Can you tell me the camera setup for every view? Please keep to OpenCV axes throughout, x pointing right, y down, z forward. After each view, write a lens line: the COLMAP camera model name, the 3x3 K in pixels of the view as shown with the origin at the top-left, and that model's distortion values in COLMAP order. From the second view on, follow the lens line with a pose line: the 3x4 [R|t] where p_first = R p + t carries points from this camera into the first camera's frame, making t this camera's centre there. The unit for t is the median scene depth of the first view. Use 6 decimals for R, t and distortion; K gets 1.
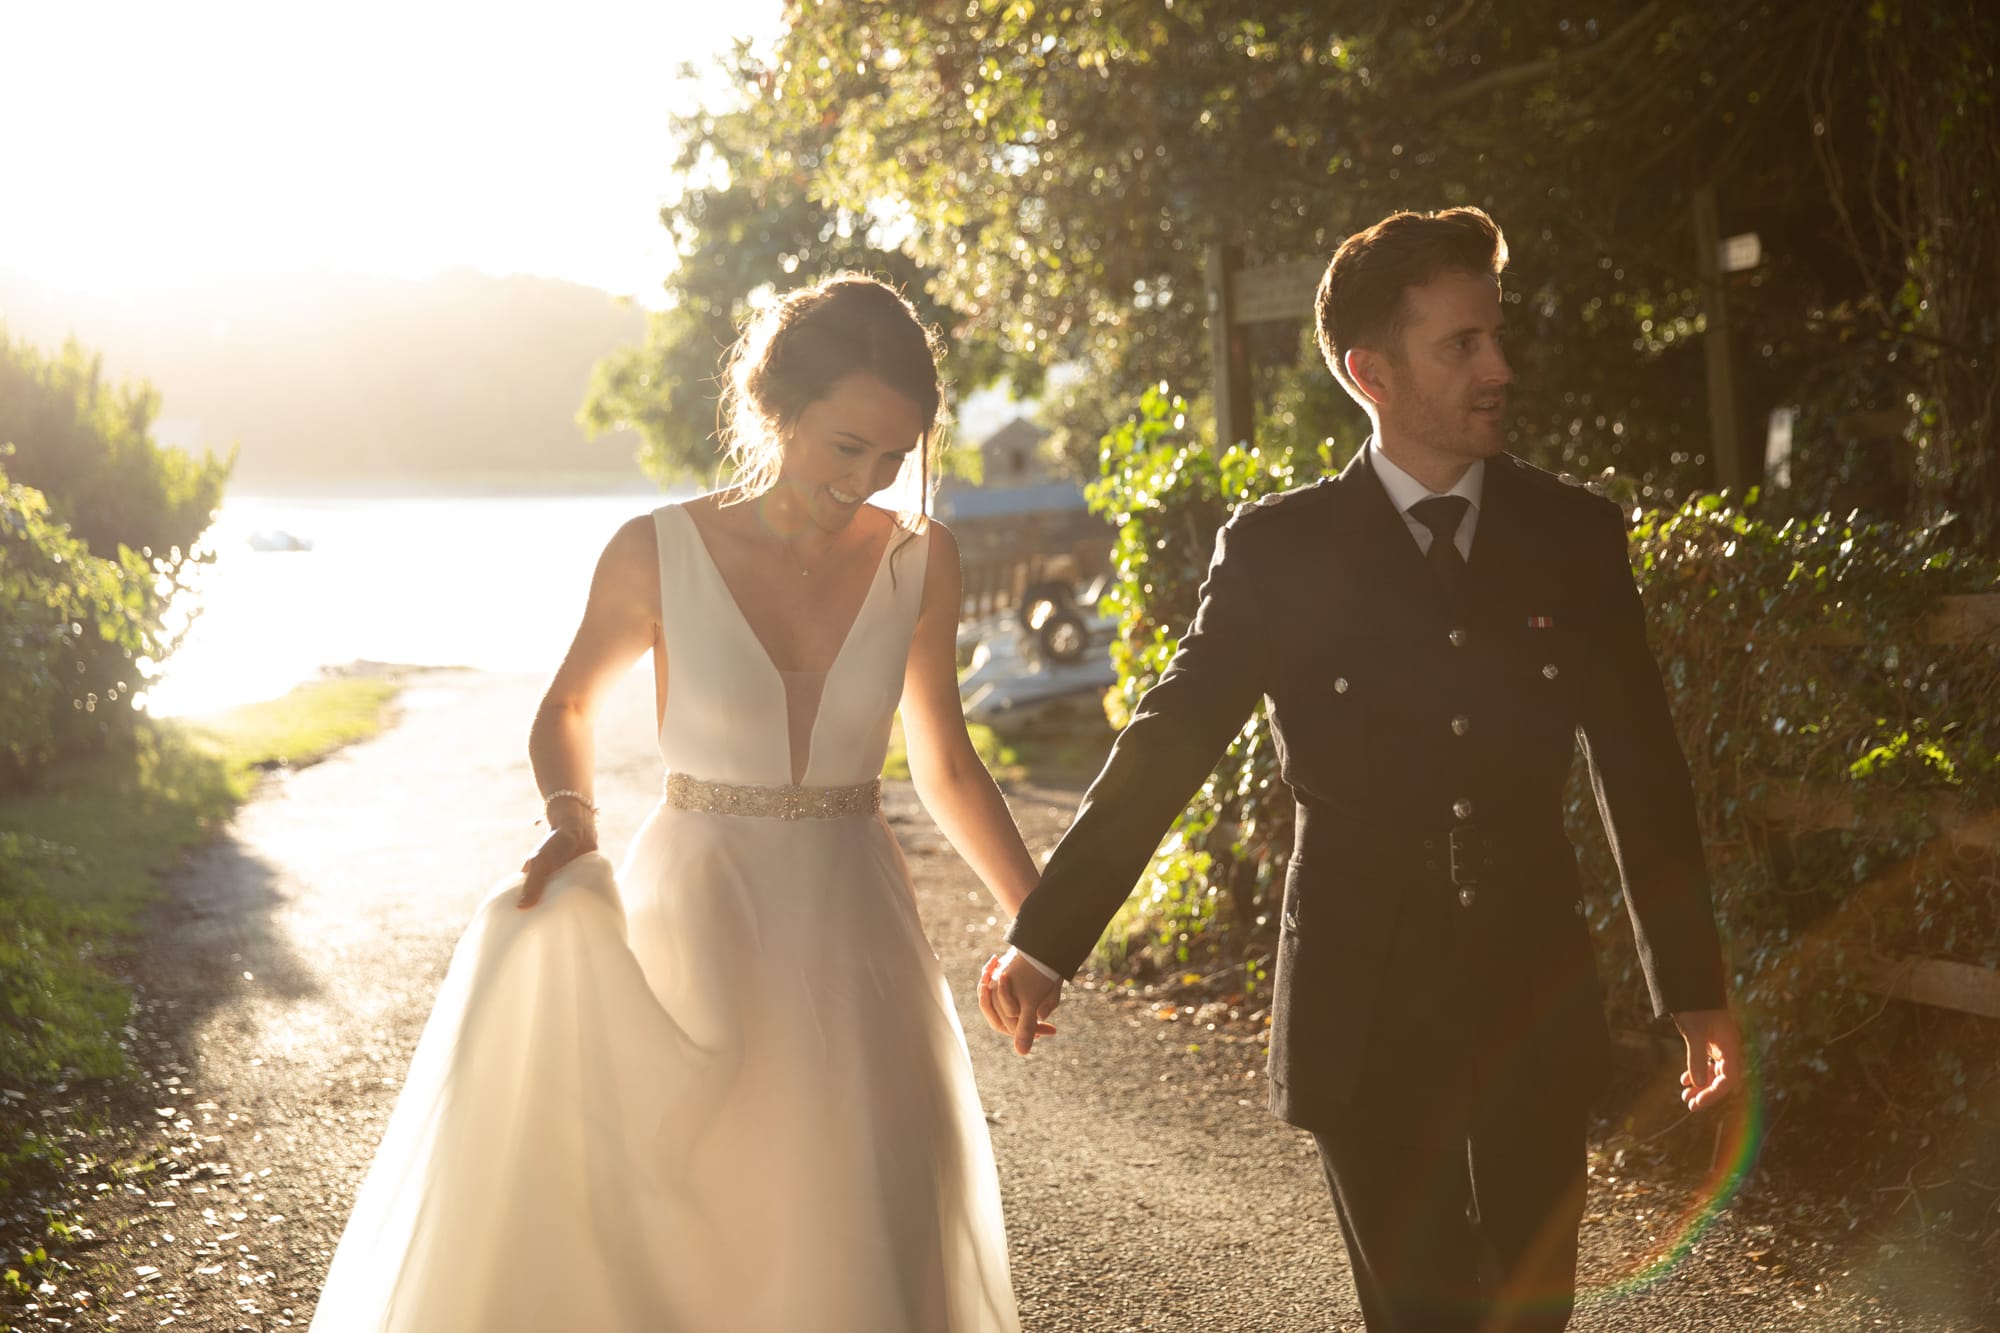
lens RADIAL K [[1627.8, 0, 970.6], [0, 1627.8, 666.4], [0, 0, 1]] dist [-0.019651, -0.002588]
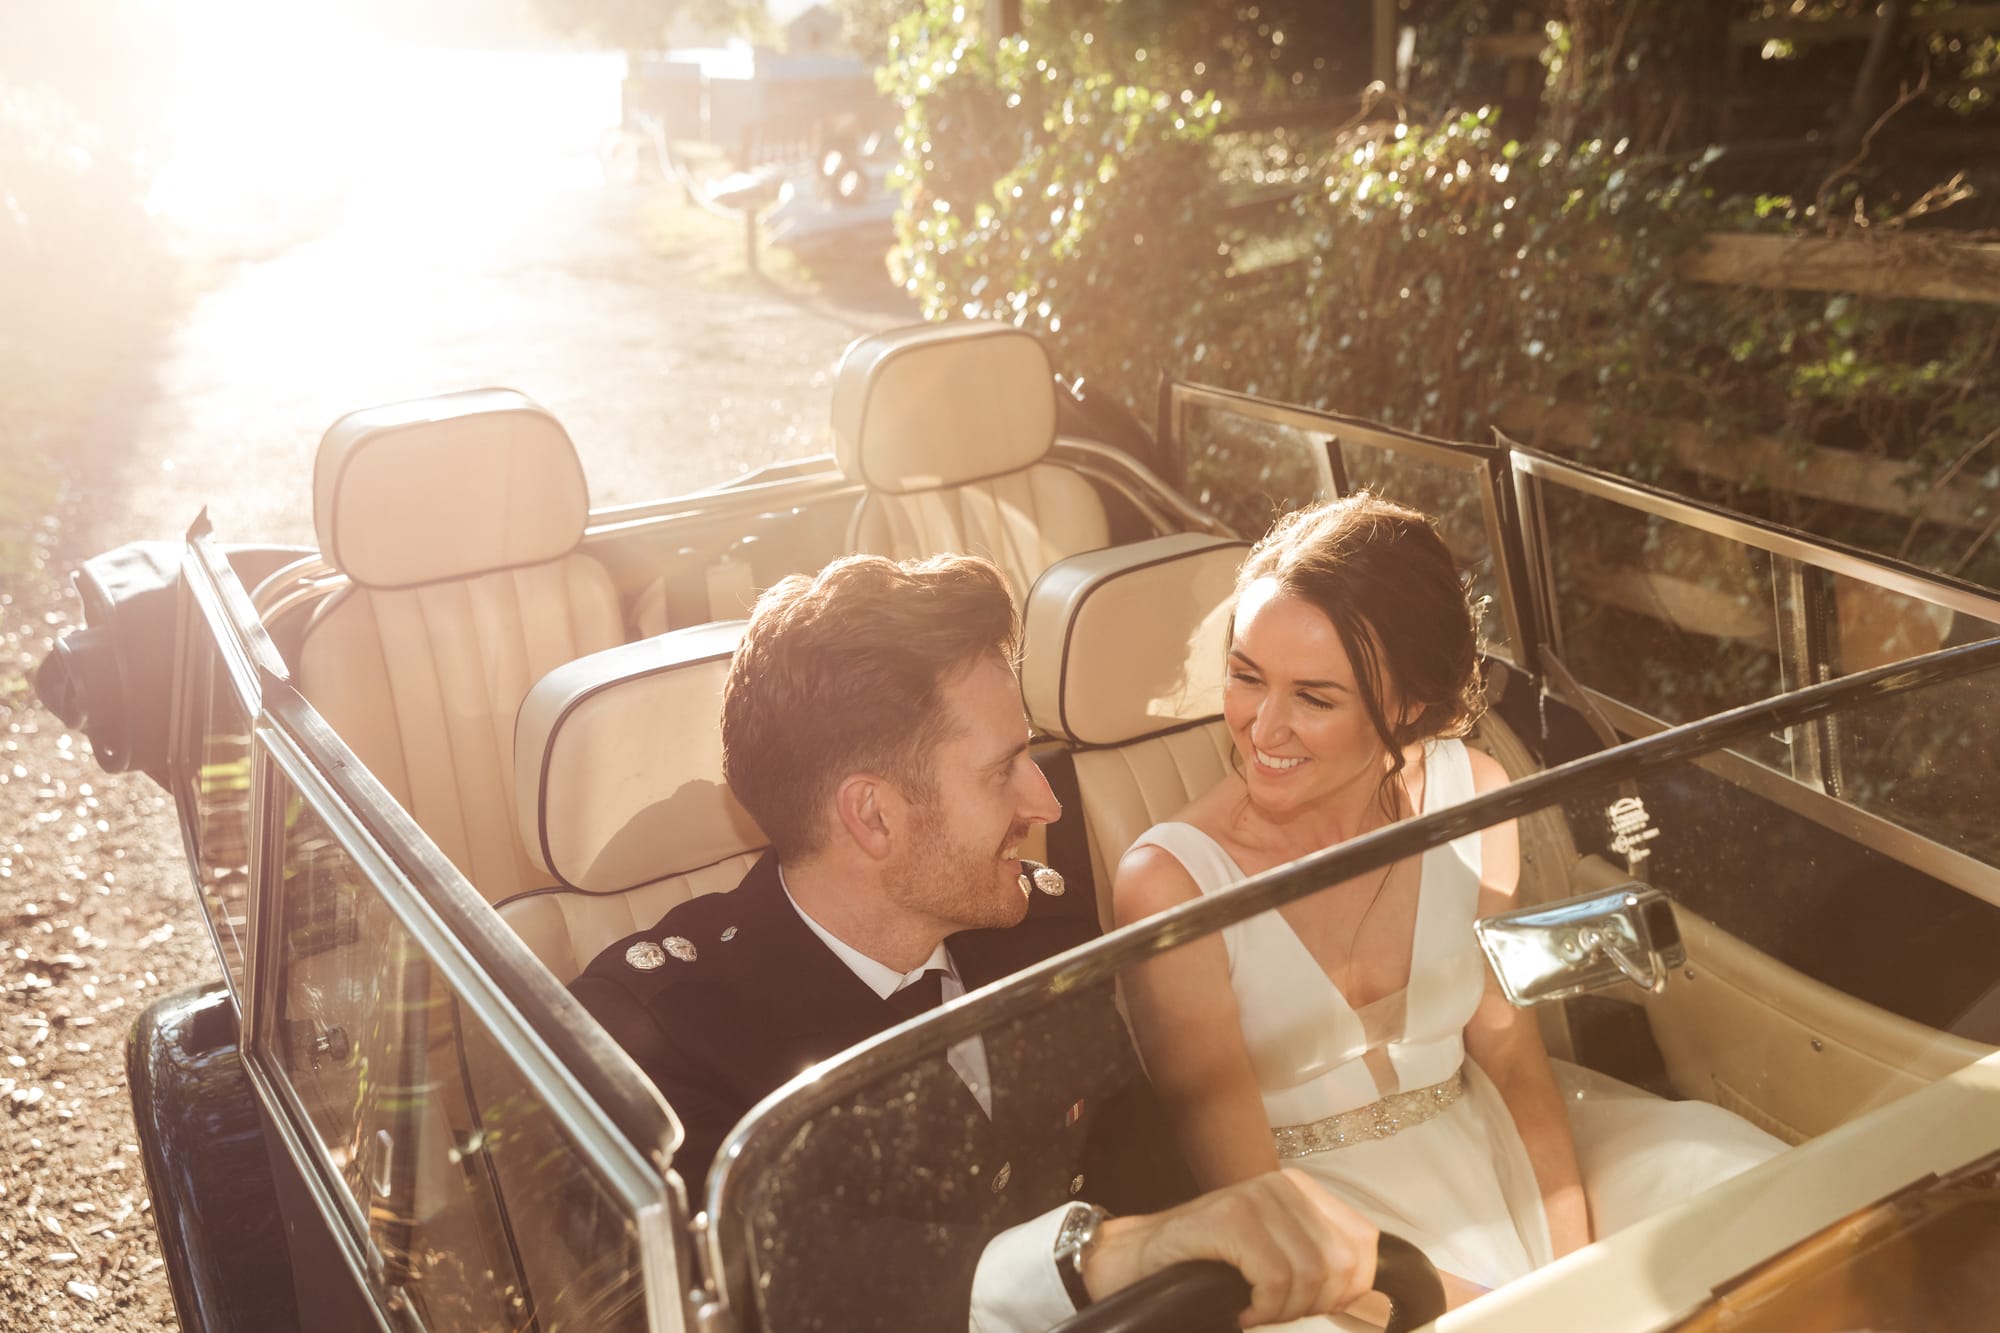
lens RADIAL K [[1627.8, 0, 970.6], [0, 1627.8, 666.4], [0, 0, 1]] dist [-0.019651, -0.002588]
pose [[0.992163, 0.003967, 0.124888, -0.004525], [-0.032937, 0.972449, 0.230777, 0.032161], [-0.120532, -0.233081, 0.964959, -0.211750]]
